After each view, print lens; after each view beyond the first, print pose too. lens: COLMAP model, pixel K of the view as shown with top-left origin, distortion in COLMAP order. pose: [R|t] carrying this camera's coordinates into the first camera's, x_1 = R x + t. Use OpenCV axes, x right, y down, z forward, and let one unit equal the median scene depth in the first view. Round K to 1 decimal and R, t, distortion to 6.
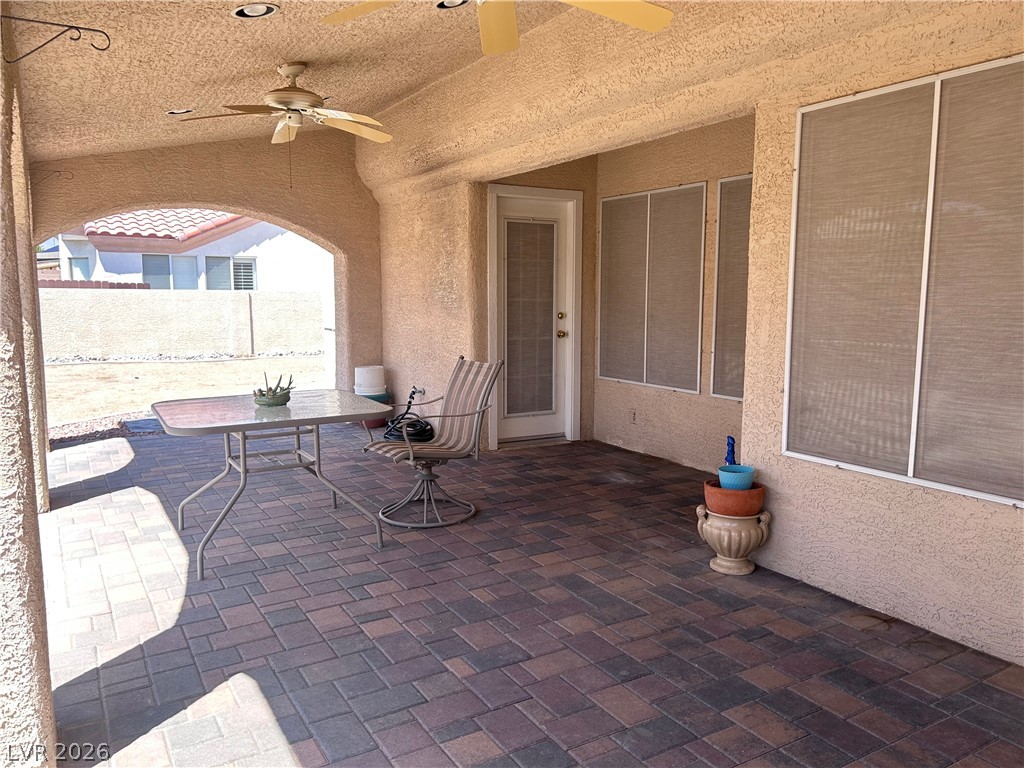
lens RADIAL K [[769.0, 0, 515.0], [0, 769.0, 386.5], [0, 0, 1]] dist [0.056479, -0.054156]
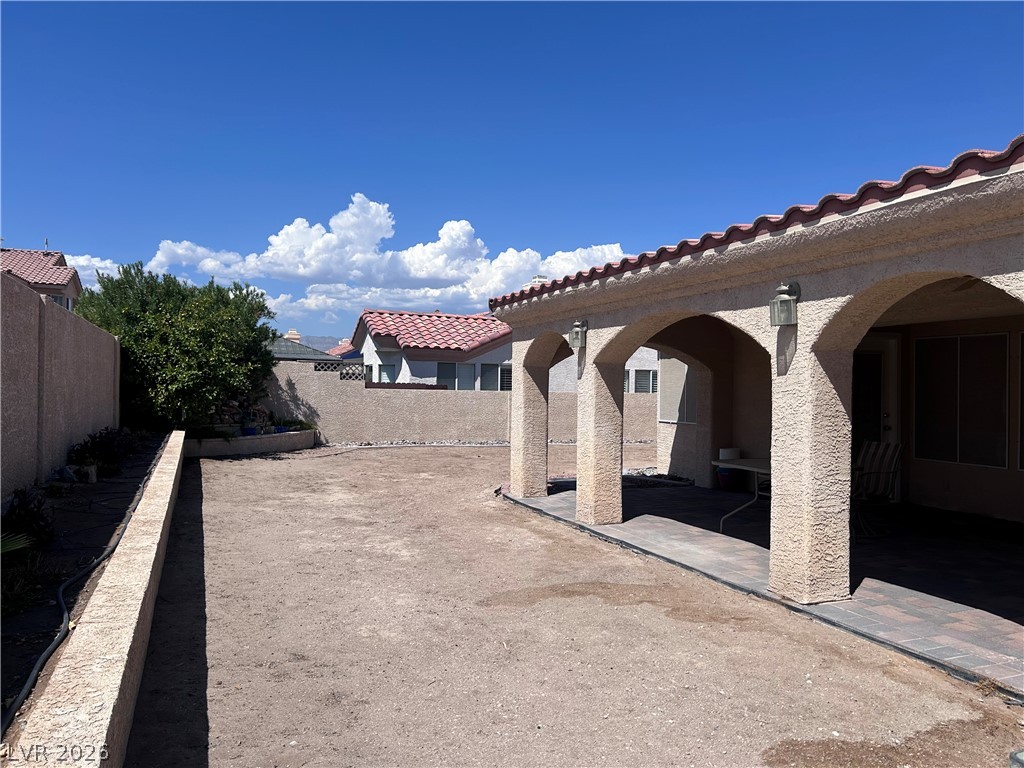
lens RADIAL K [[769.0, 0, 511.1], [0, 769.0, 383.6], [0, 0, 1]] dist [0.056479, -0.054156]
pose [[0.989631, 0.009342, -0.143330, -0.177115], [-0.027788, 0.991482, -0.127243, 0.022716], [0.140920, 0.129907, 0.981461, -0.226520]]
